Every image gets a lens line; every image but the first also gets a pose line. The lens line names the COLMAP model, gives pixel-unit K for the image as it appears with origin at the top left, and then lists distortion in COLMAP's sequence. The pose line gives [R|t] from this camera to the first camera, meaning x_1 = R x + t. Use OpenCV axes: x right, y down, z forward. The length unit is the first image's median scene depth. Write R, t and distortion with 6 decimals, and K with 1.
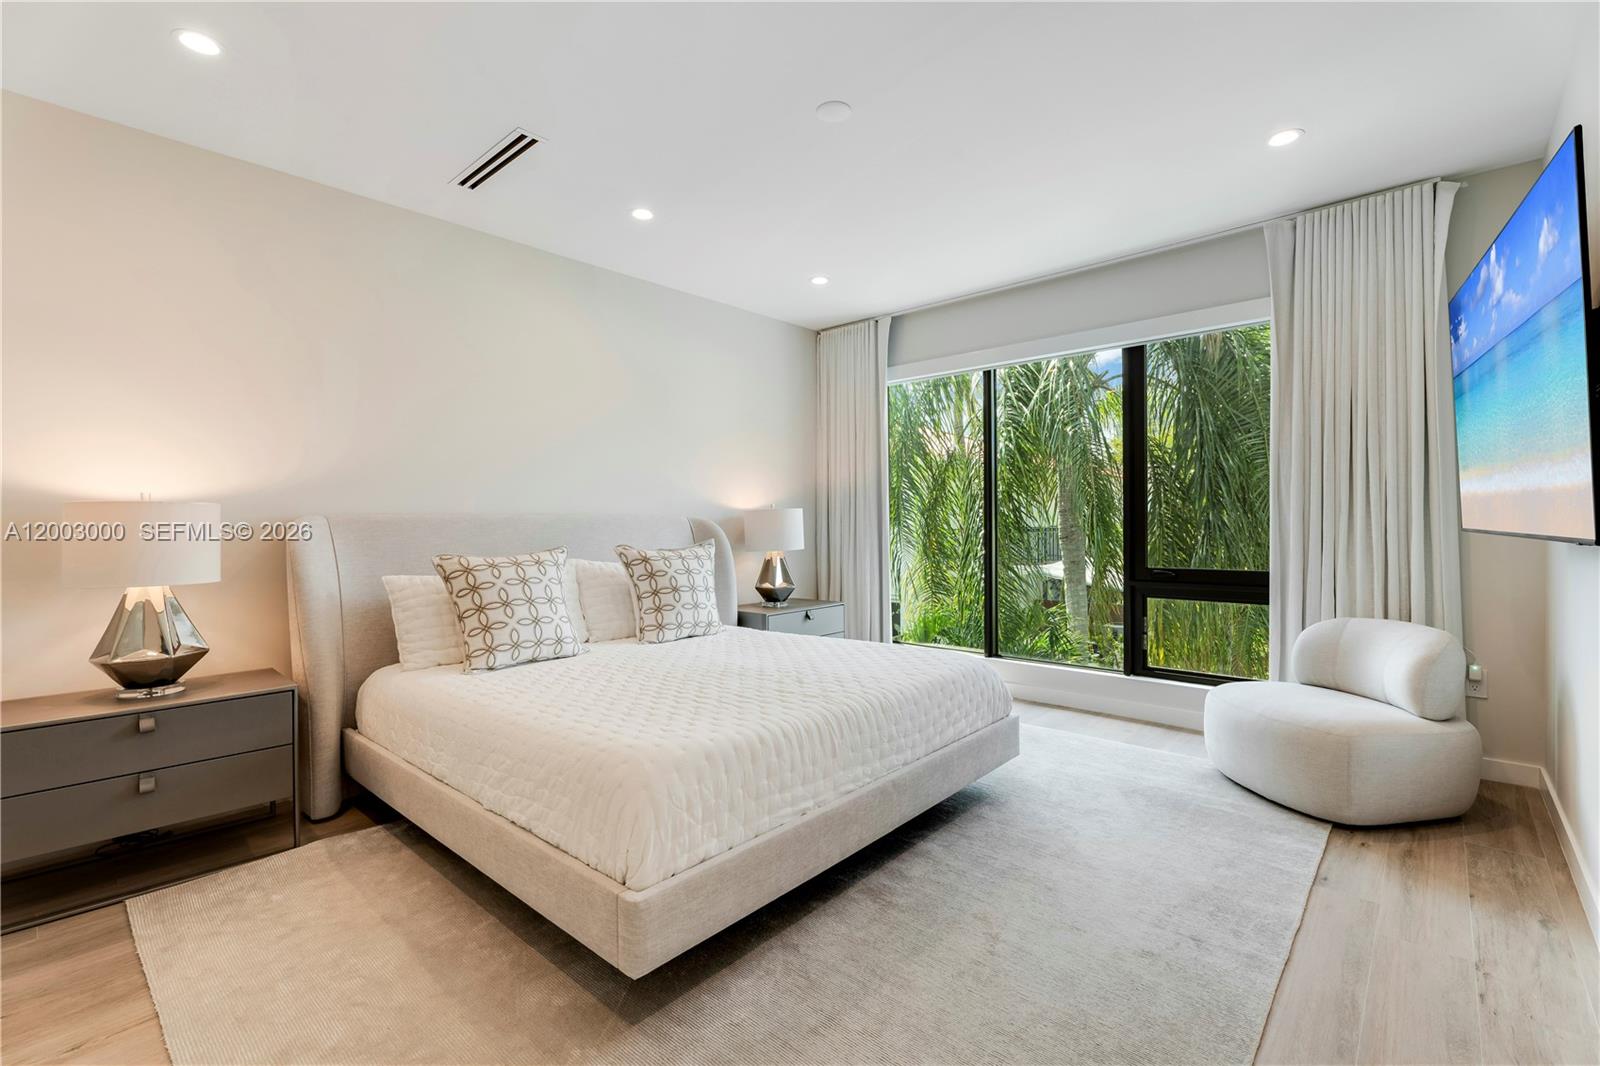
lens RADIAL K [[715.1, 0, 792.2], [0, 715.1, 527.1], [0, 0, 1]] dist [0.004913, 0.000163]
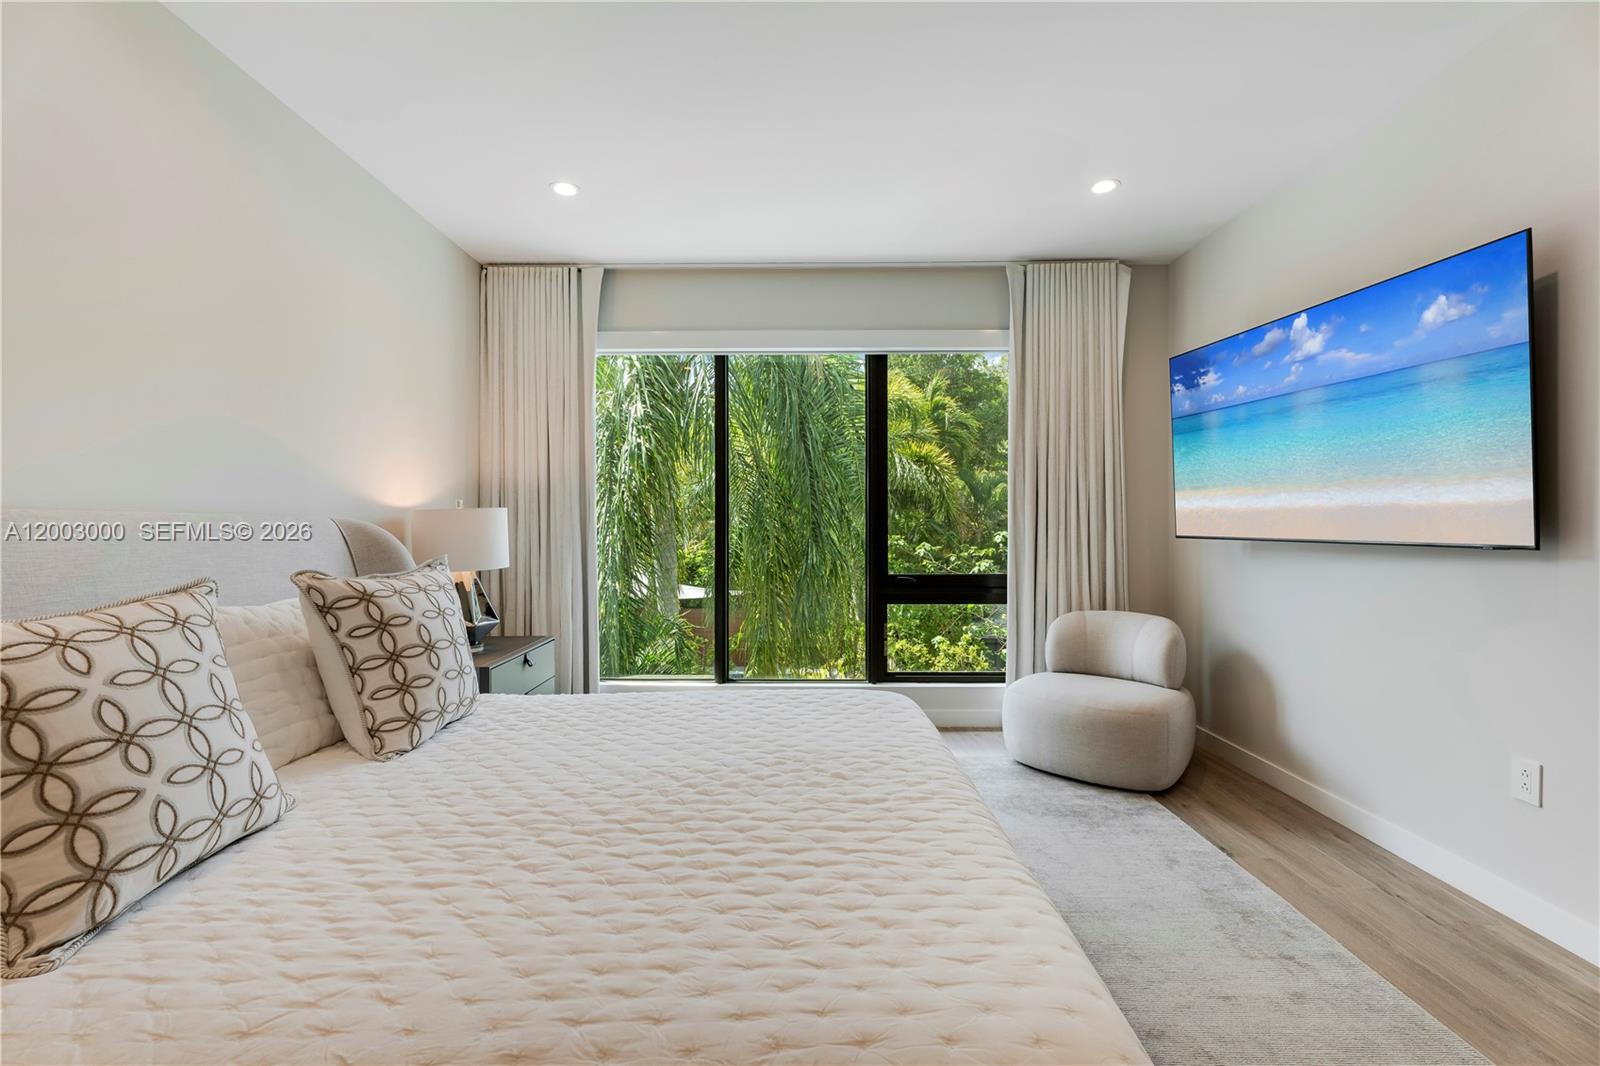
lens RADIAL K [[706.4, 0, 795.8], [0, 706.4, 529.6], [0, 0, 1]] dist [0.001237, -0.001098]
pose [[0.746745, 0.003125, 0.665104, -0.320713], [-0.000122, 0.999990, -0.004561, -0.002350], [-0.665111, 0.003324, 0.746737, 0.400867]]
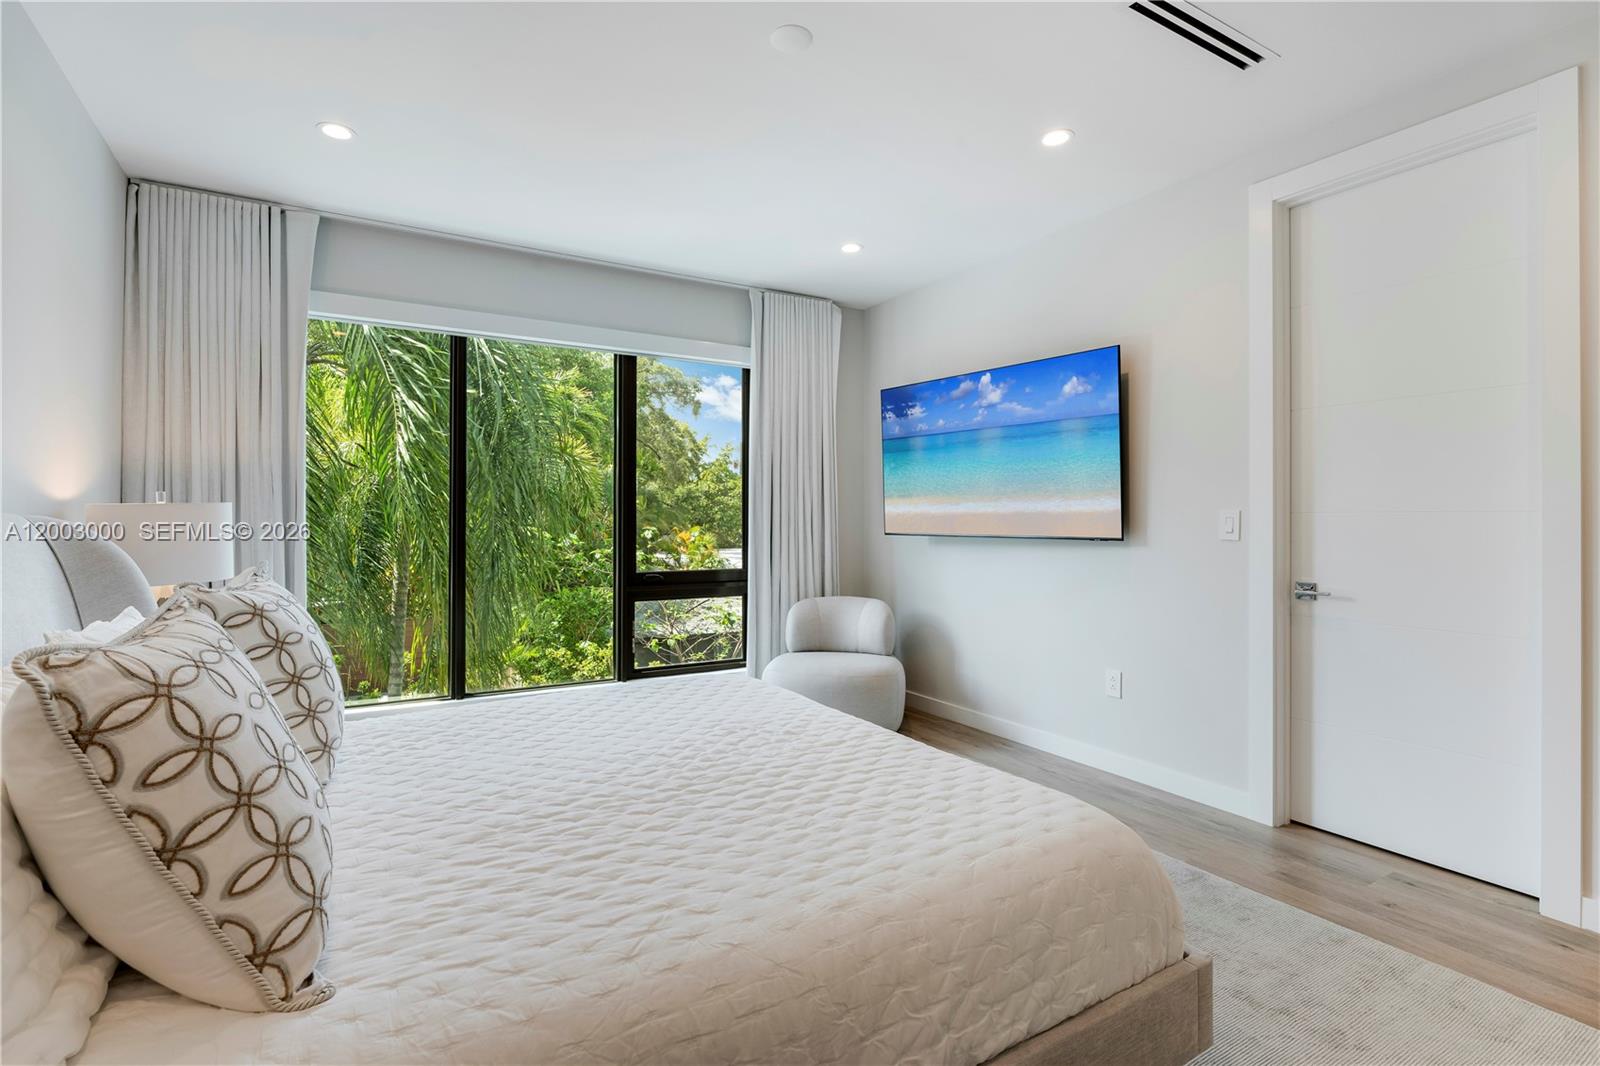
lens RADIAL K [[752.0, 0, 801.9], [0, 752.0, 527.2], [0, 0, 1]] dist [-0.014173, 0.000776]
pose [[0.289645, 0.002058, 0.957132, -0.562888], [0.003343, 0.999989, -0.003162, -0.005112], [-0.957128, 0.004116, 0.289635, 0.545494]]
